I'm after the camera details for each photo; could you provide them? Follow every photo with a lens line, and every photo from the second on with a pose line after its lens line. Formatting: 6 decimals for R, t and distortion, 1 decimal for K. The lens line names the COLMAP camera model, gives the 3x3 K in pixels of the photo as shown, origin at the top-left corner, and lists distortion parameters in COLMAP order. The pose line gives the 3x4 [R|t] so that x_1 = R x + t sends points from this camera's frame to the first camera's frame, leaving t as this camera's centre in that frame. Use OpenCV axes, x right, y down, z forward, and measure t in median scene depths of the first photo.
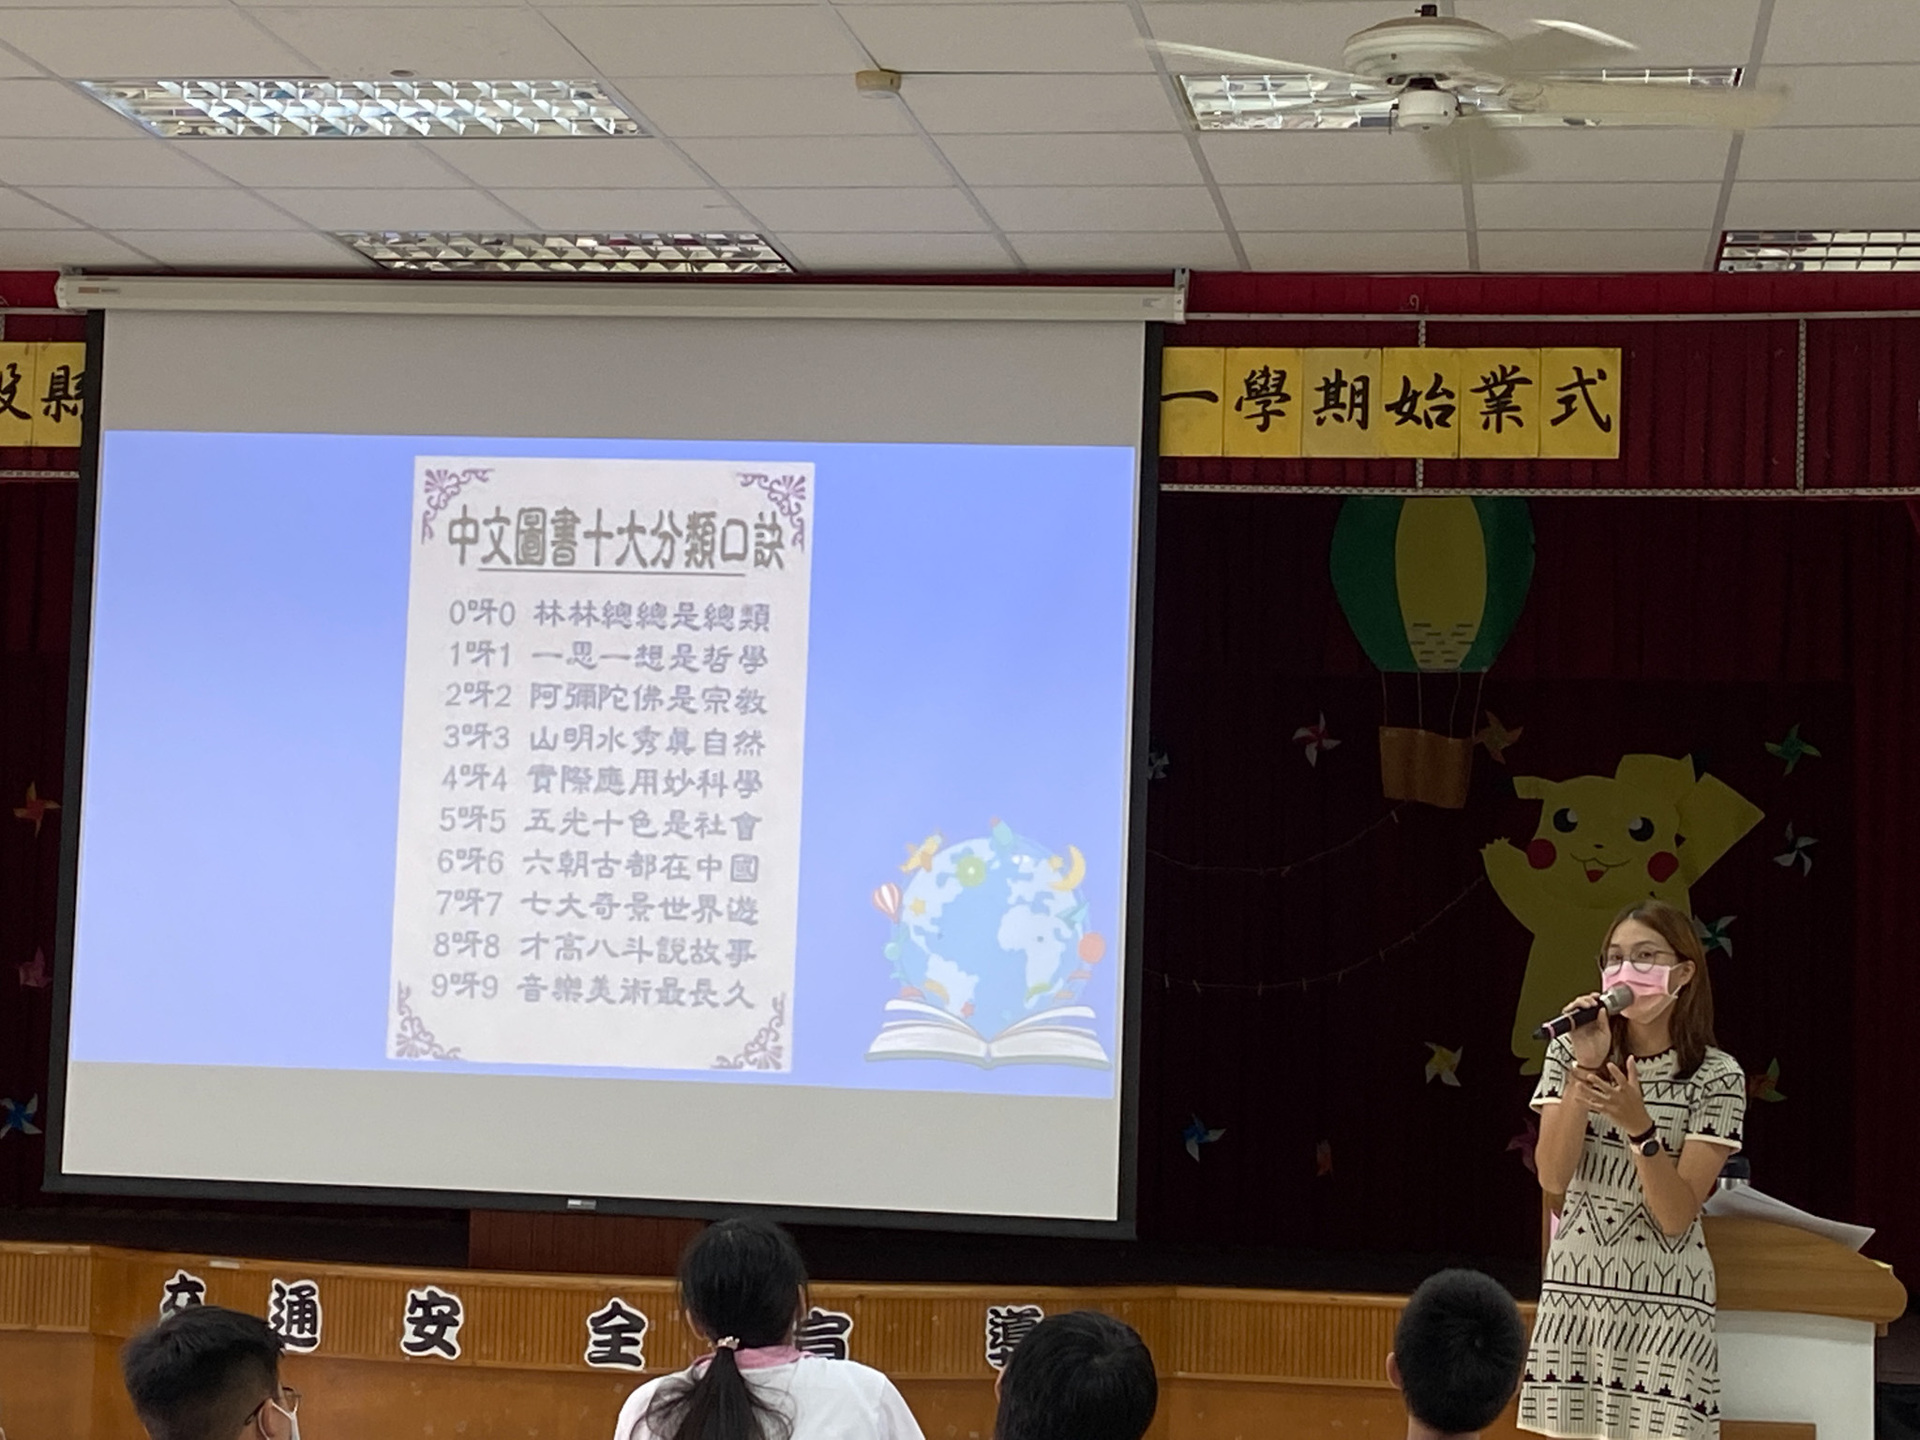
lens RADIAL K [[4010.9, 0, 960.0], [0, 4010.9, 720.0], [0, 0, 1]] dist [0.053637, 0.362191]
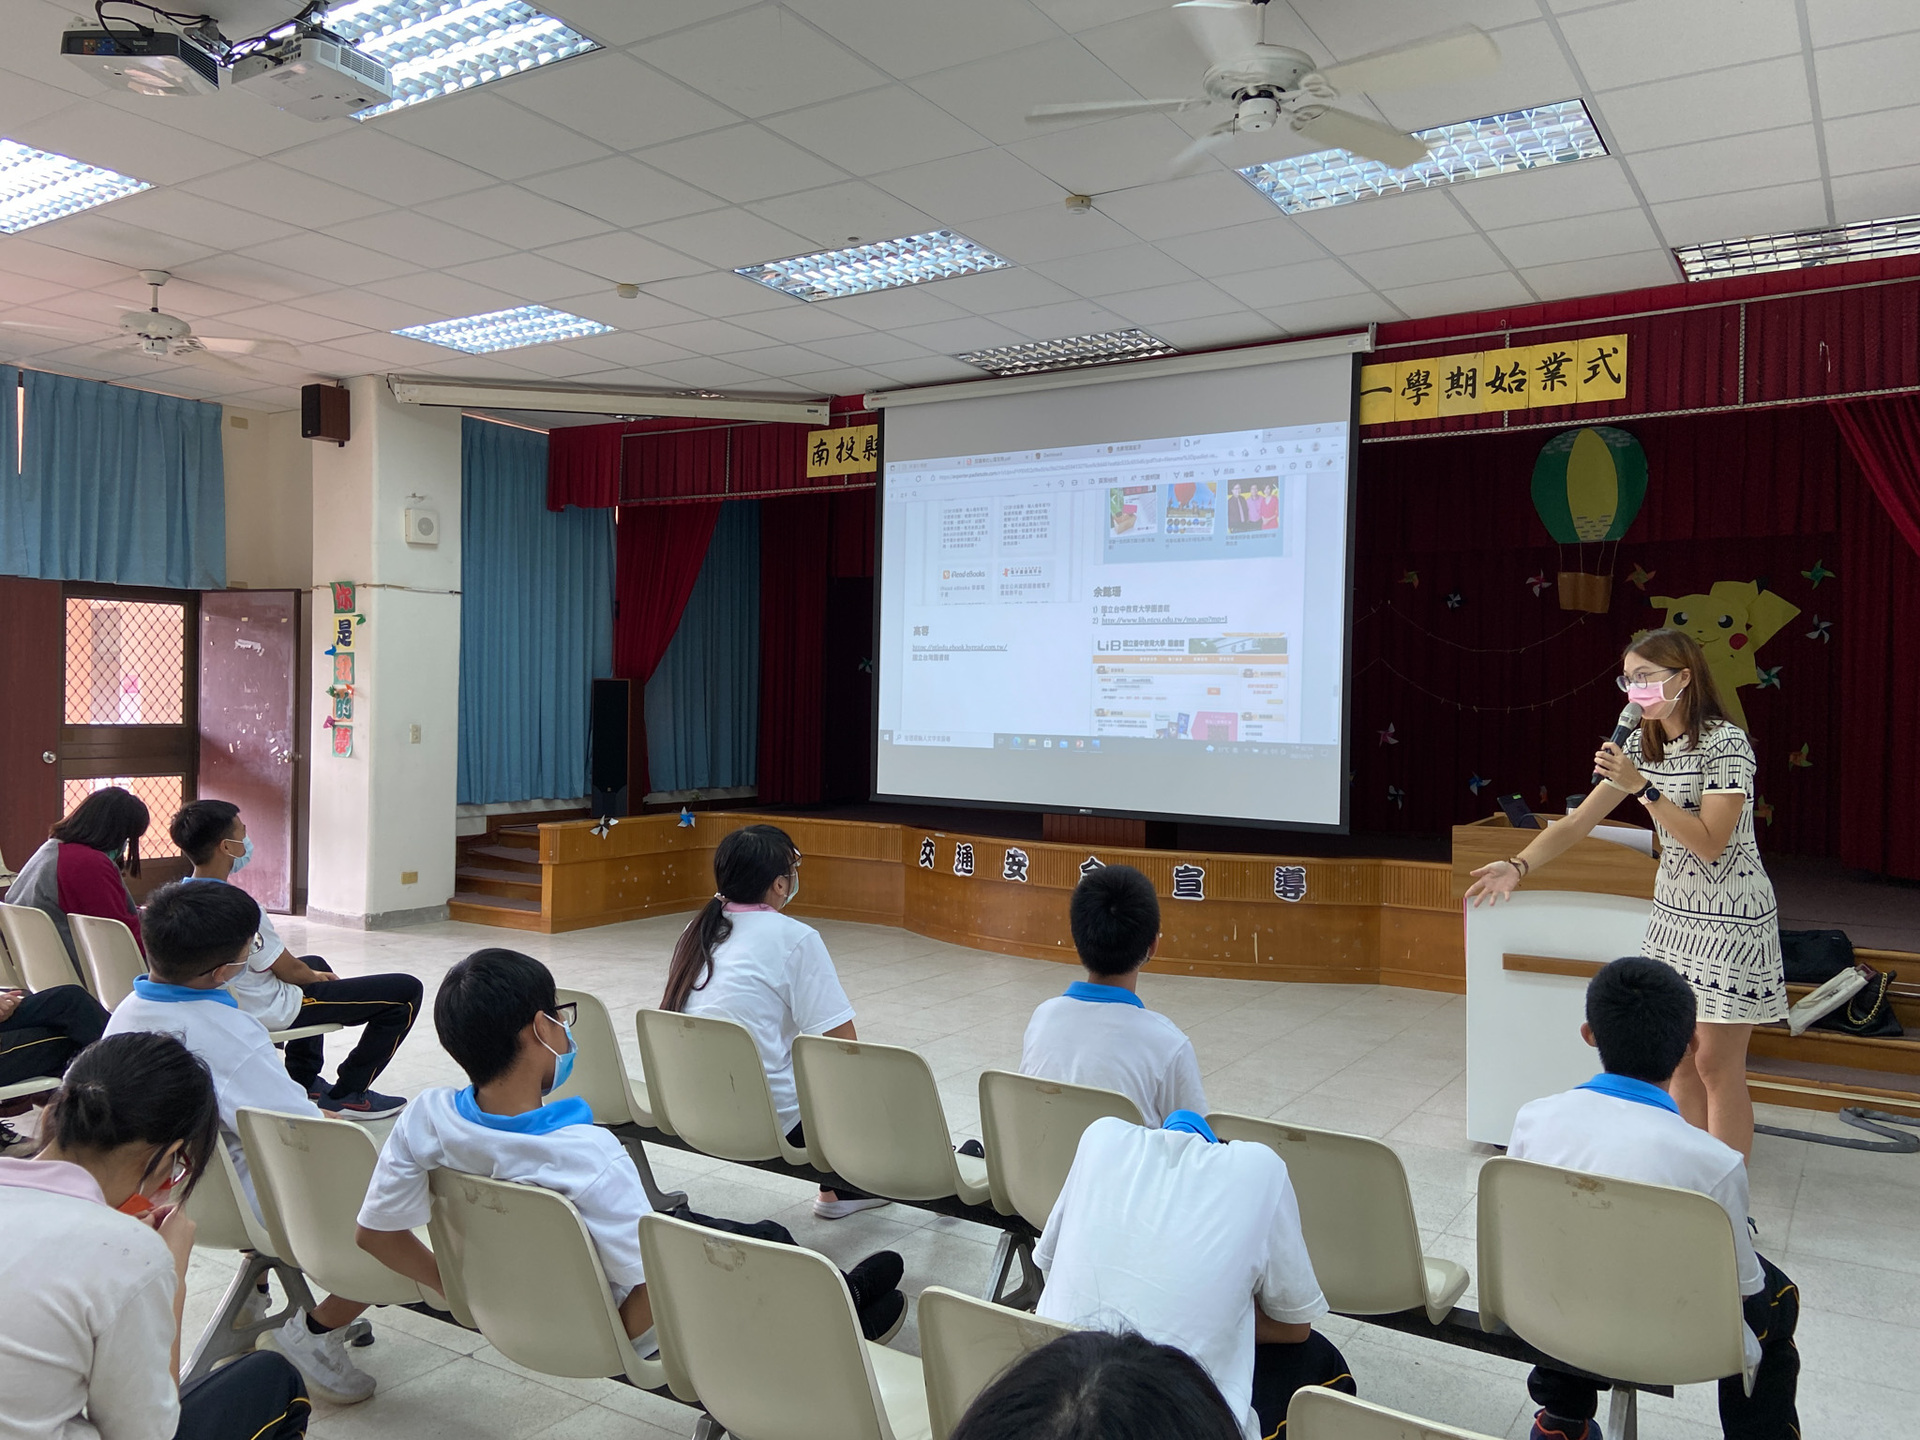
lens RADIAL K [[1450.0, 0, 960.0], [0, 1450.0, 720.0], [0, 0, 1]] dist [0.125410, -0.174350]
pose [[0.911515, -0.010156, -0.411141, 0.161425], [0.035077, 0.997972, 0.053114, 0.030038], [0.409768, -0.062836, 0.910023, 0.283454]]
